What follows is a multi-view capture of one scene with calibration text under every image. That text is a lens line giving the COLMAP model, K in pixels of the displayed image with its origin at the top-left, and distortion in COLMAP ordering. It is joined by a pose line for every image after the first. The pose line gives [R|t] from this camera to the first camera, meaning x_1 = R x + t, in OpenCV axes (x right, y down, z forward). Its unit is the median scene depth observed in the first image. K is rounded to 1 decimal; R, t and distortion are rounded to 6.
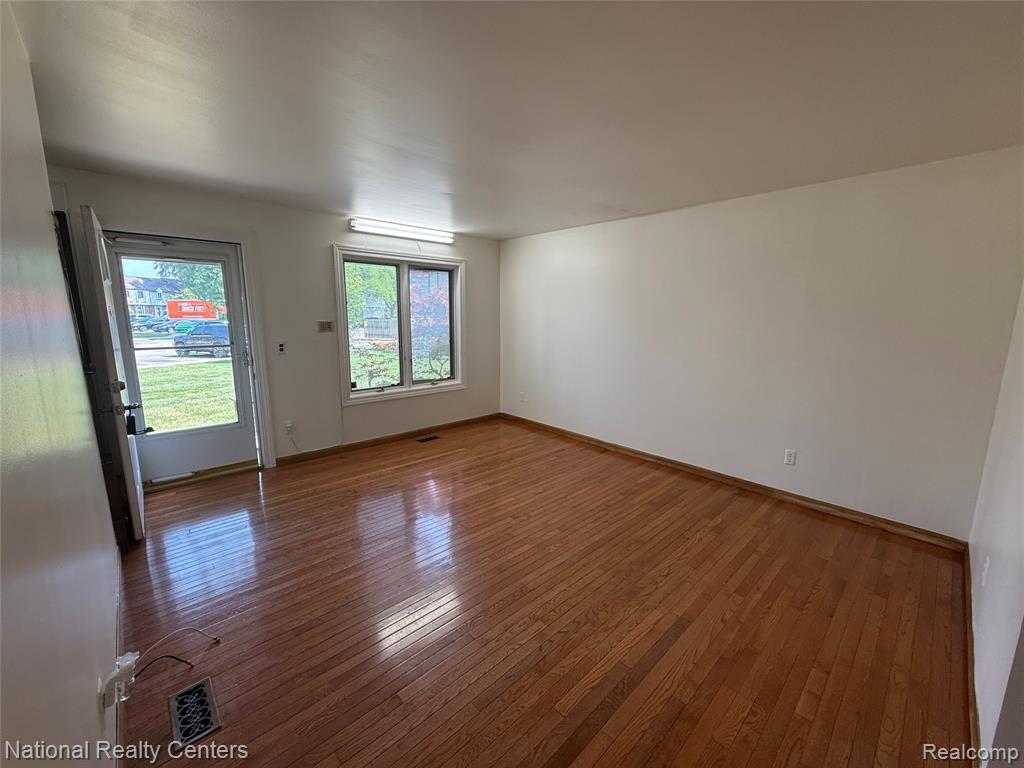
lens RADIAL K [[407.6, 0, 511.6], [0, 407.6, 385.3], [0, 0, 1]] dist [-0.003309, 0.001141]
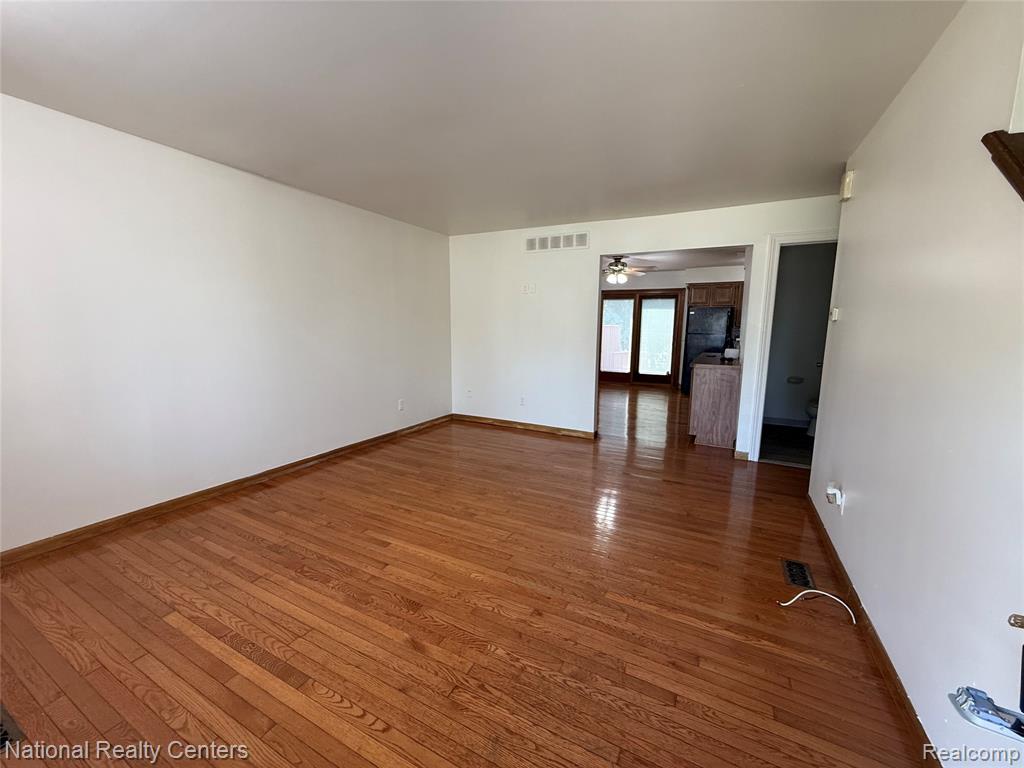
lens RADIAL K [[407.6, 0, 509.3], [0, 407.6, 387.7], [0, 0, 1]] dist [-0.003309, 0.001141]
pose [[-0.324569, -0.161523, 0.931968, -0.664660], [0.150214, 0.964004, 0.219390, -0.120871], [-0.933858, 0.211202, -0.288623, 0.878847]]
